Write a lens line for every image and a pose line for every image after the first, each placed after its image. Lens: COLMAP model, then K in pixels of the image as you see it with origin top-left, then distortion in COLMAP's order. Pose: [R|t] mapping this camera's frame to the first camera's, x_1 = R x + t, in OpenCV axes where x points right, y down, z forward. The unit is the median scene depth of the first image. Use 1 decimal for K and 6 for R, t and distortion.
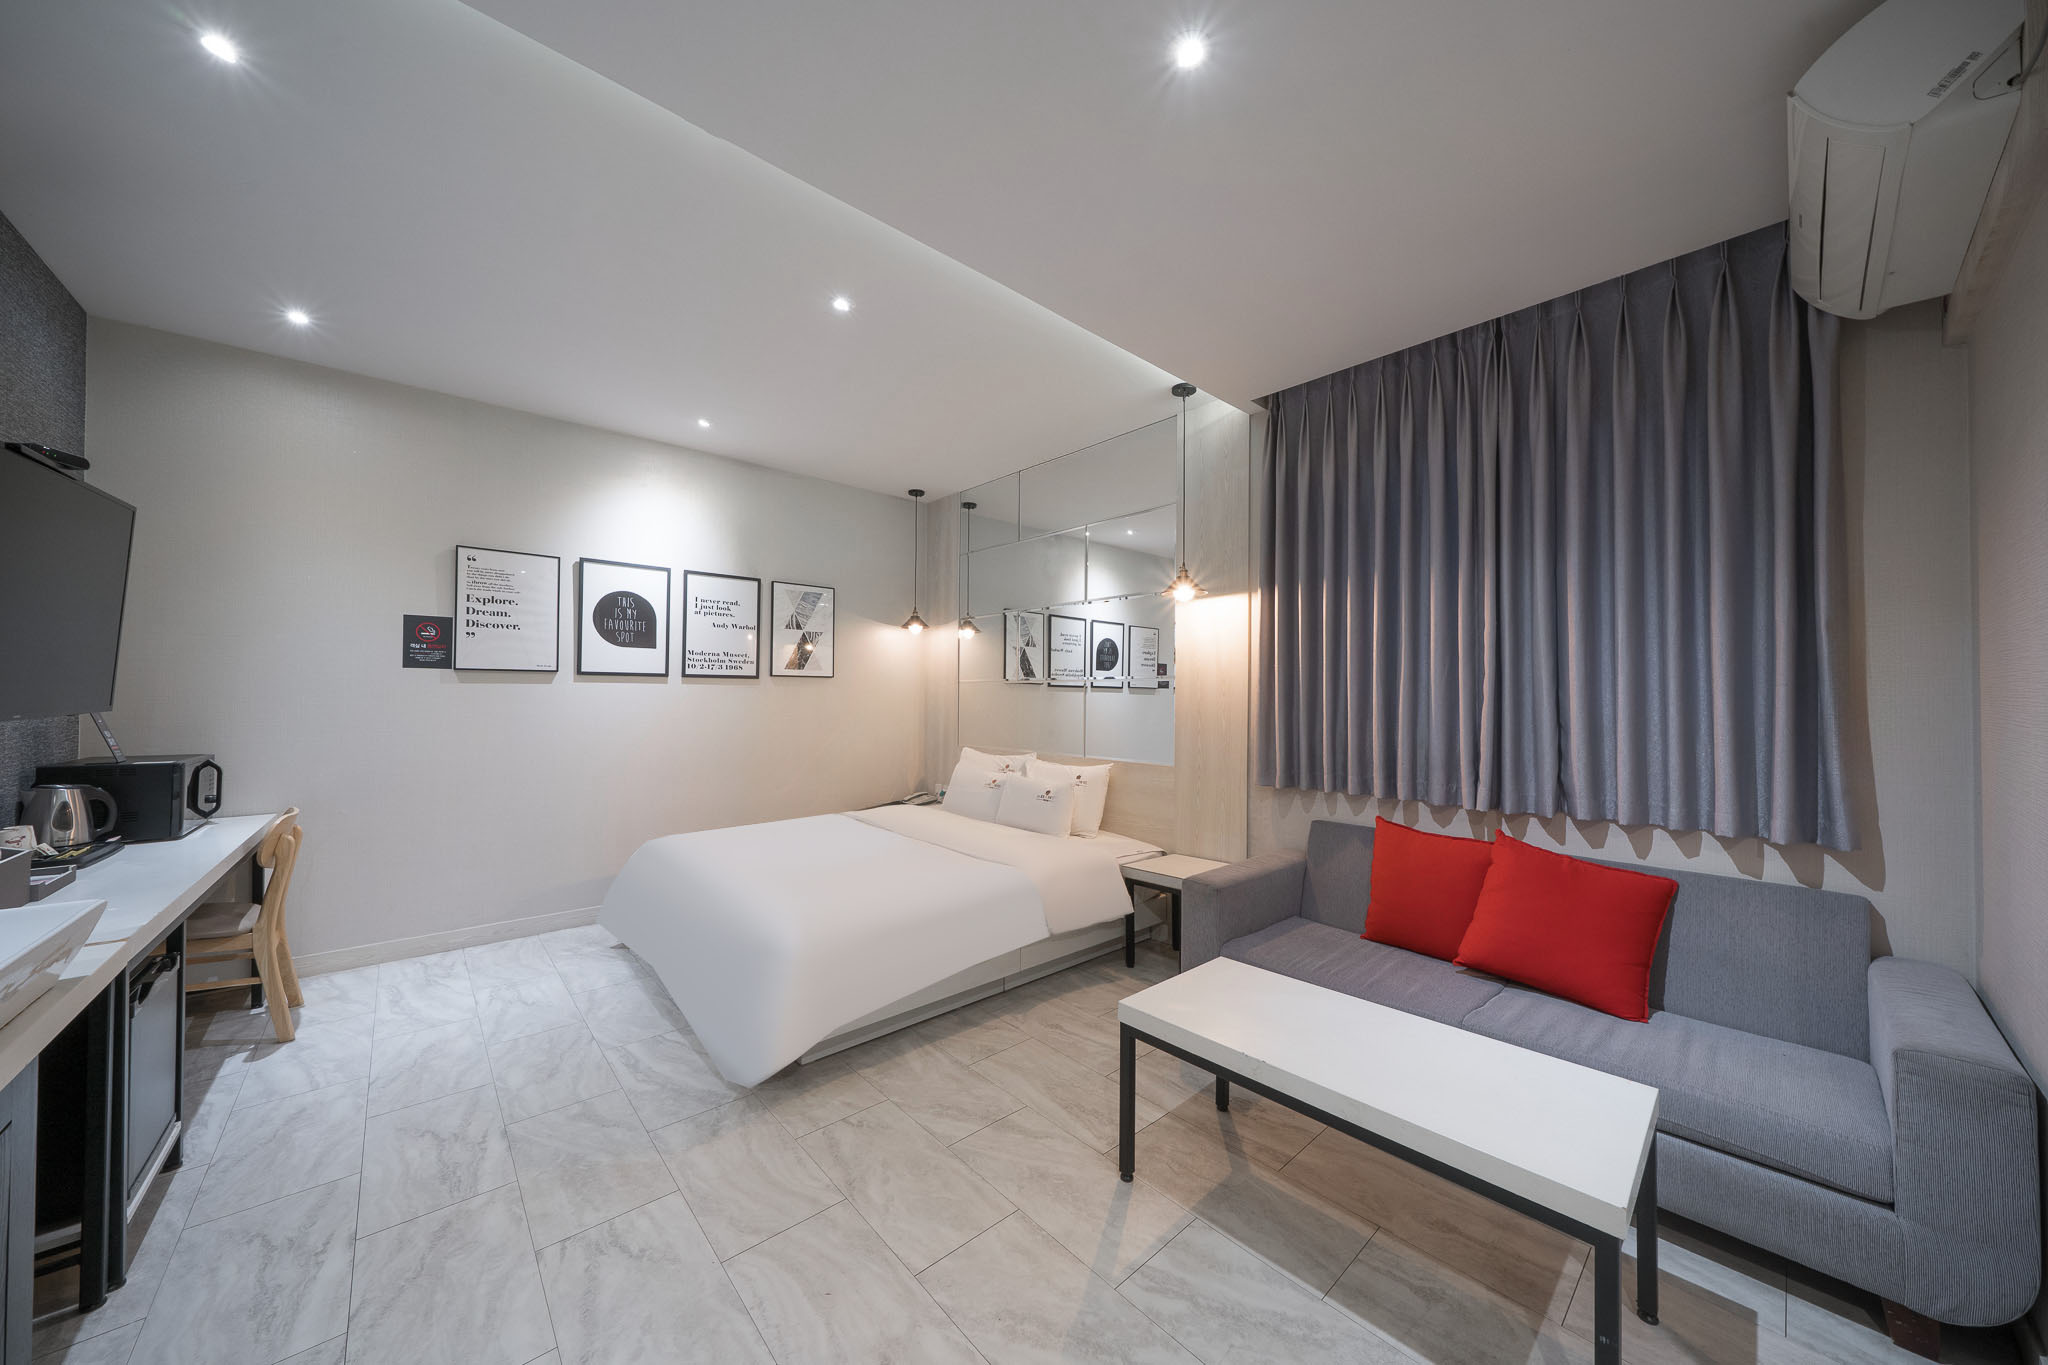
lens RADIAL K [[694.1, 0, 1019.8], [0, 694.1, 686.2], [0, 0, 1]] dist [-0.006414, 0.000100]
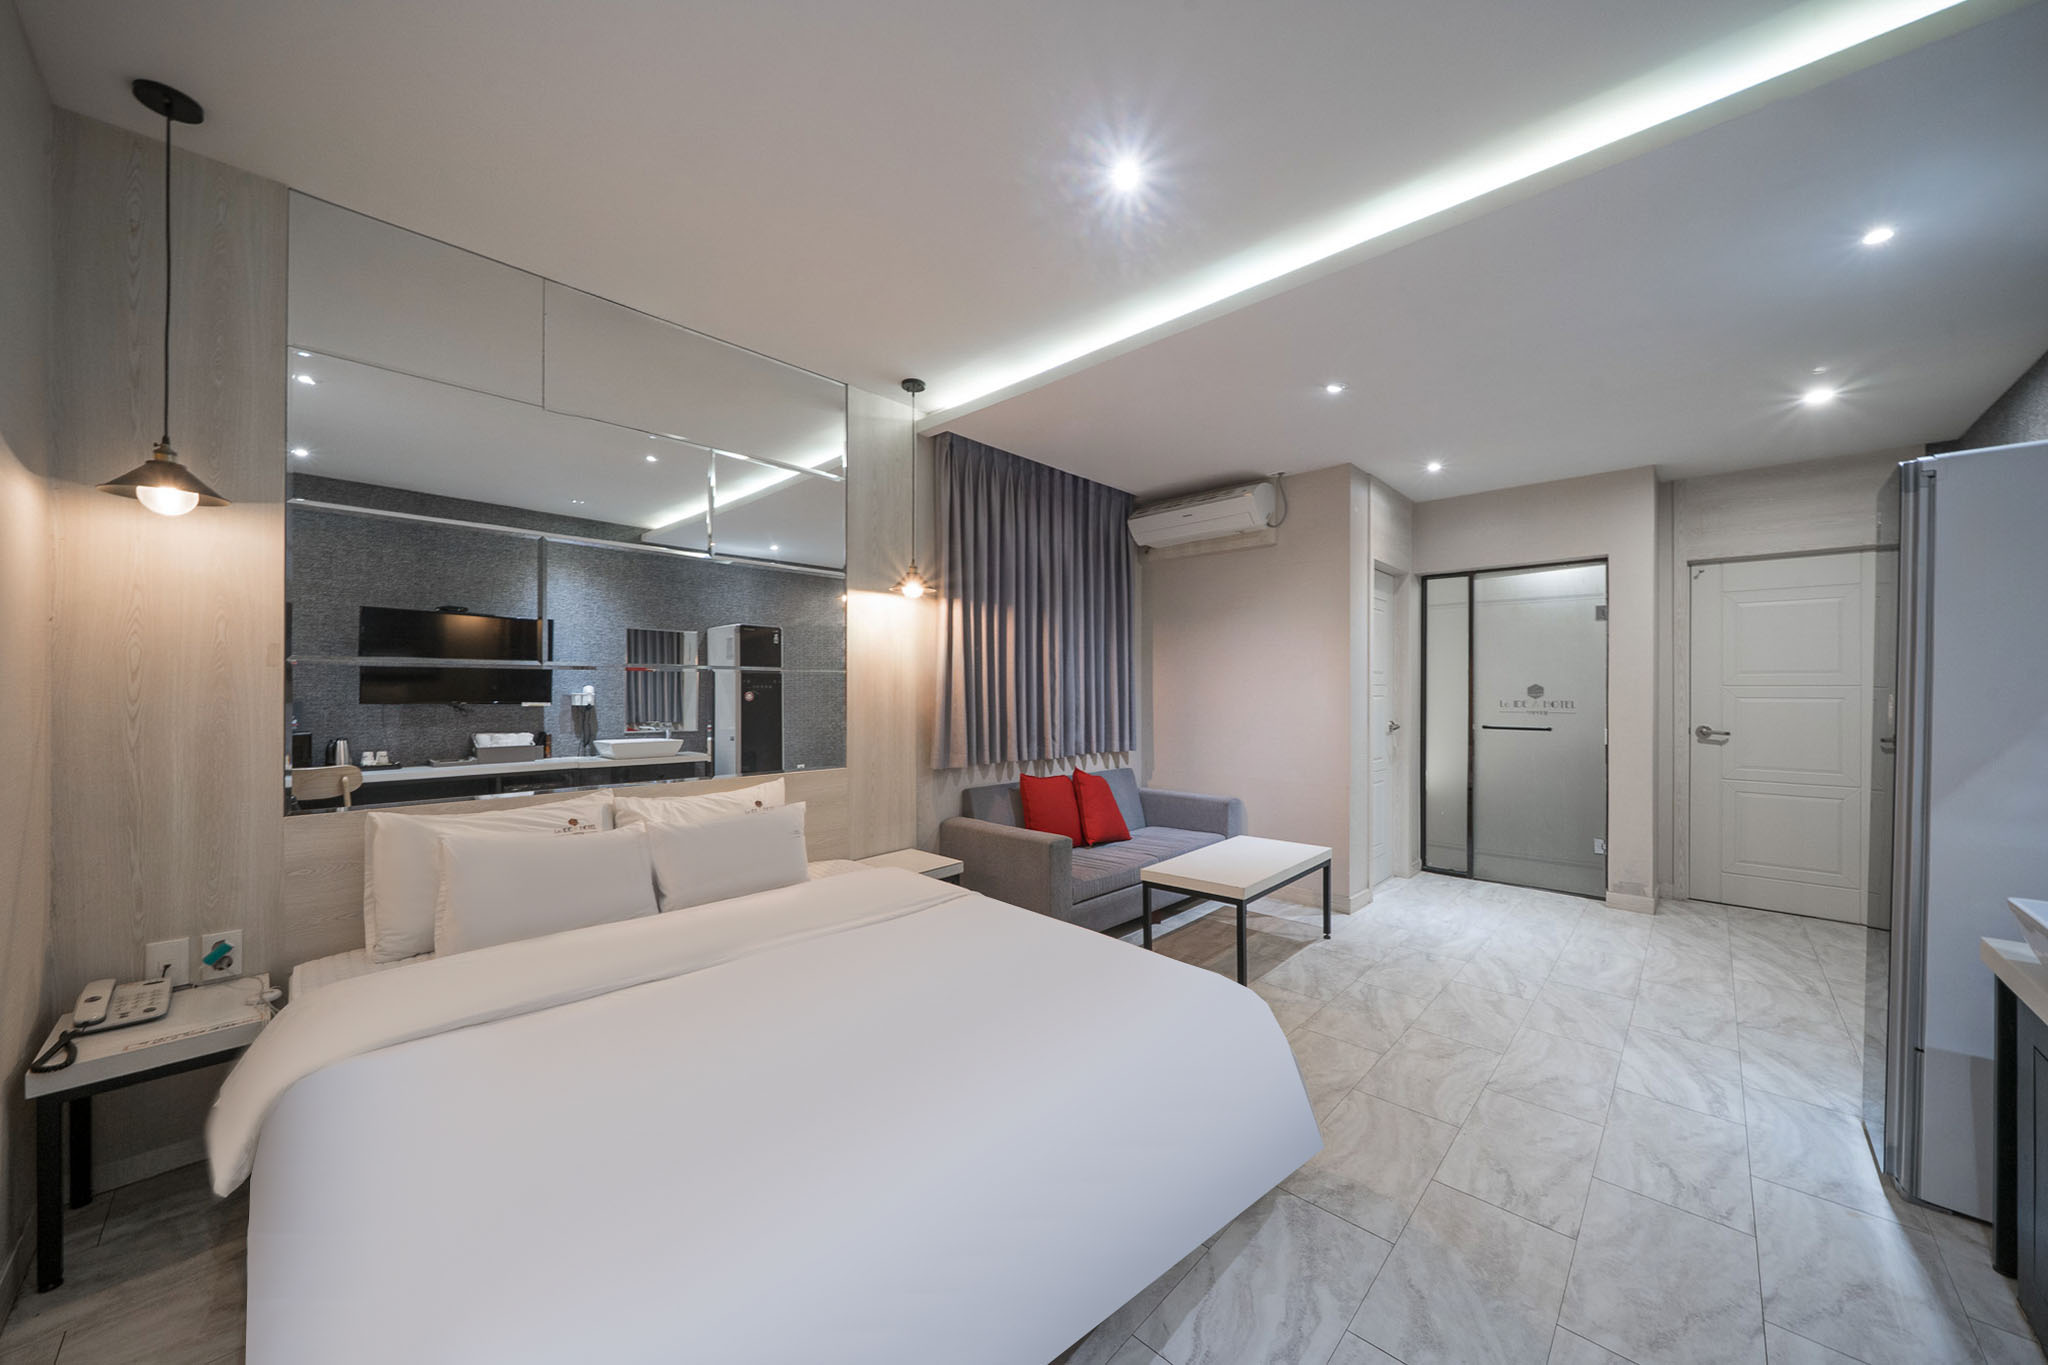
lens RADIAL K [[722.2, 0, 1024.9], [0, 722.2, 687.7], [0, 0, 1]] dist [-0.002005, -0.000089]
pose [[-0.081823, -0.007191, 0.996621, -0.755618], [-0.018792, 0.999807, 0.005671, -0.000925], [-0.996470, -0.018265, -0.081943, 0.853168]]
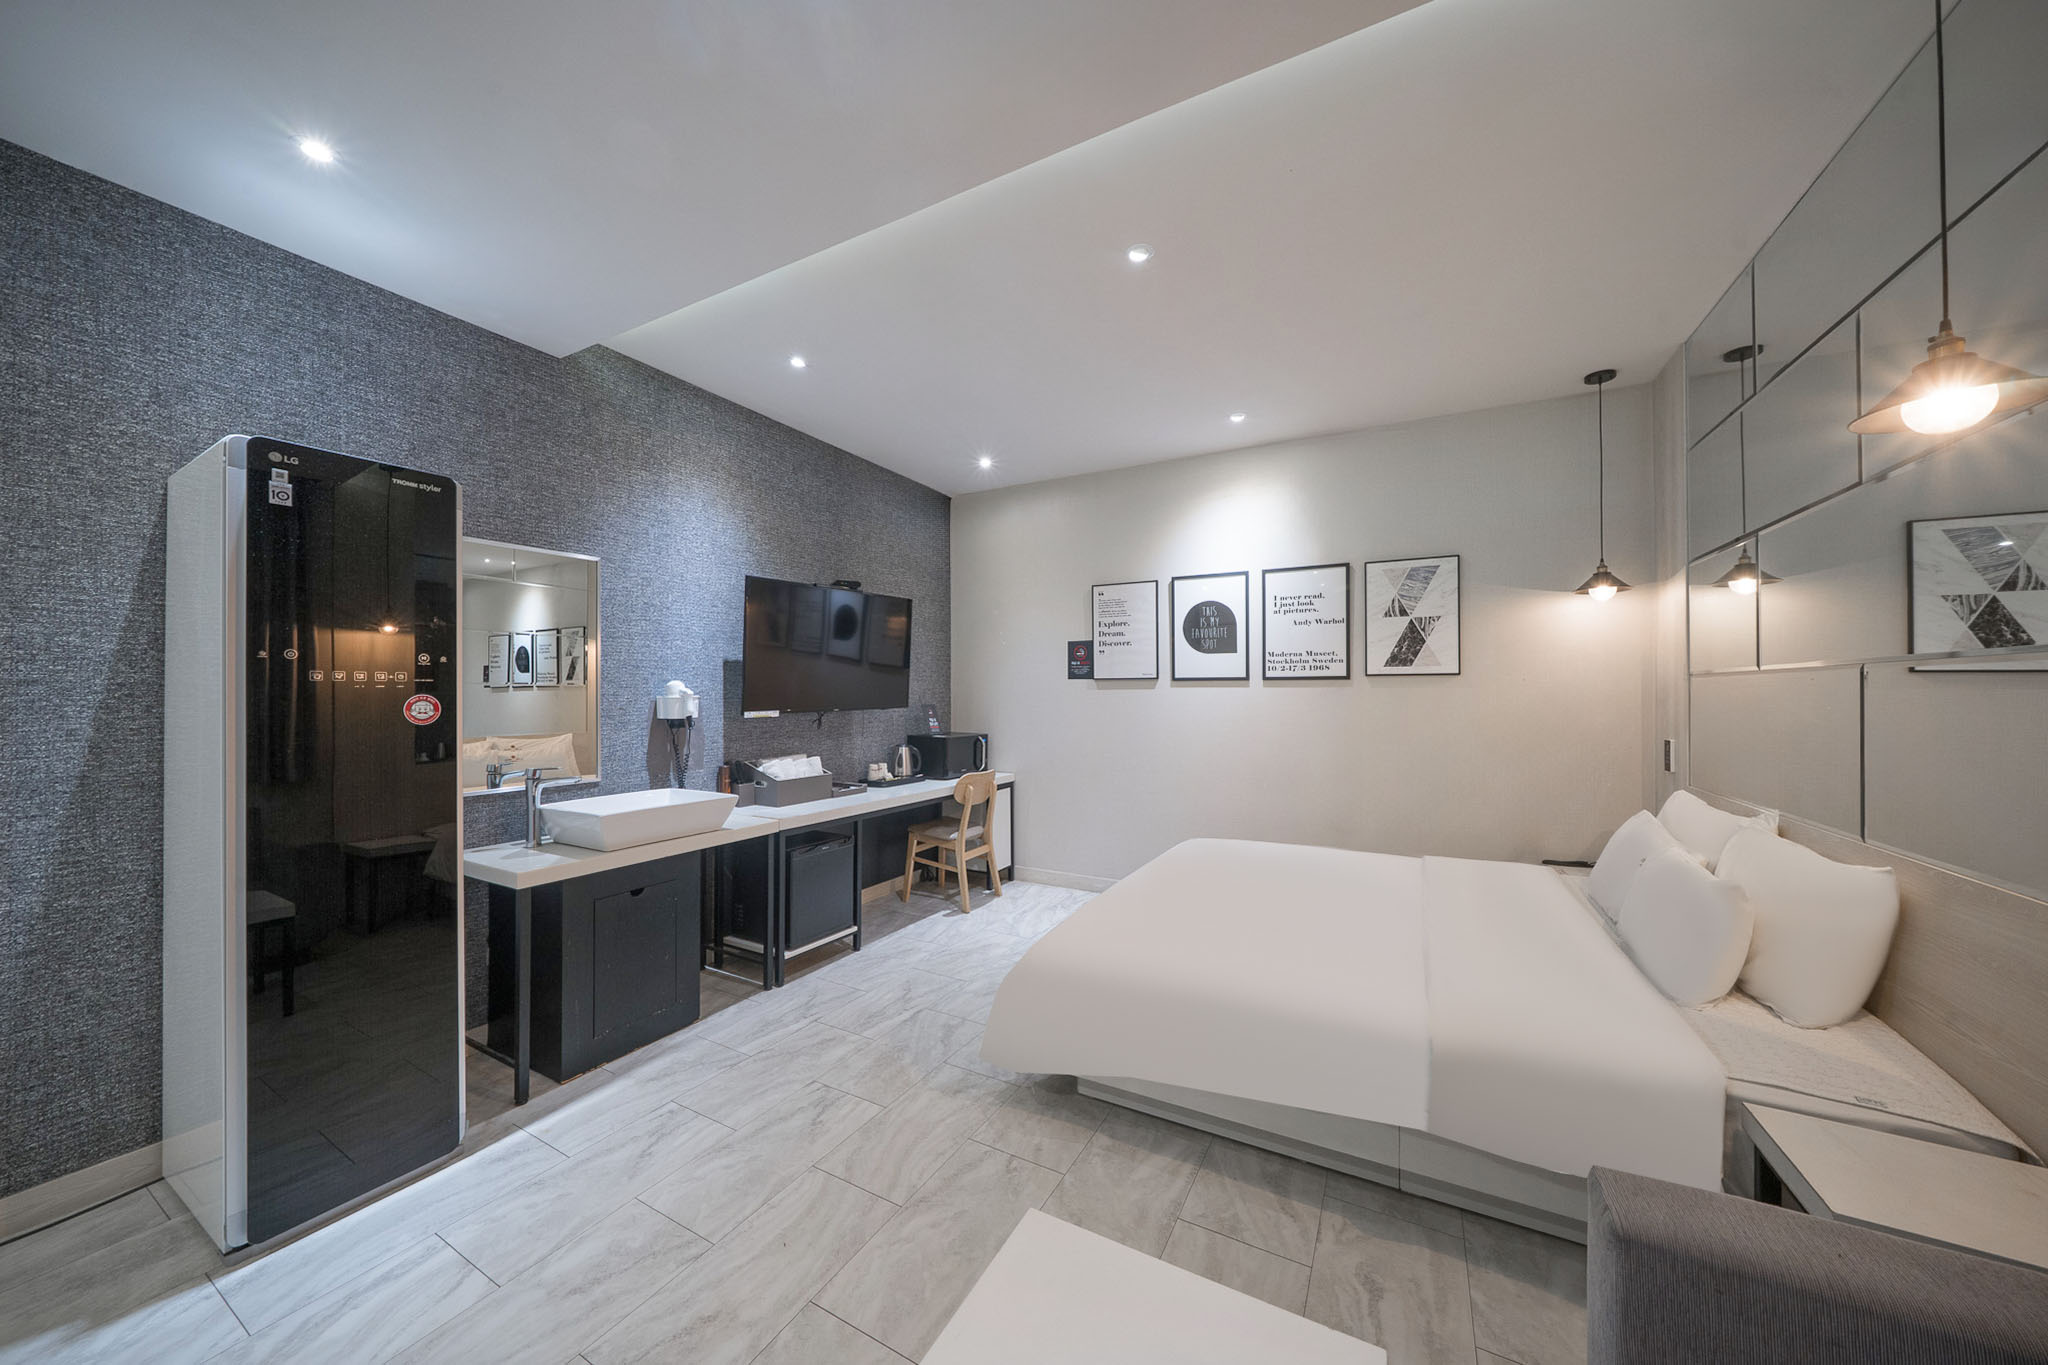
lens RADIAL K [[694.1, 0, 1019.8], [0, 694.1, 686.2], [0, 0, 1]] dist [-0.006414, 0.000100]
pose [[0.327681, -0.015403, -0.944663, 0.374289], [0.014680, 0.999829, -0.011211, 0.001500], [0.944674, -0.010194, 0.327852, 0.414619]]
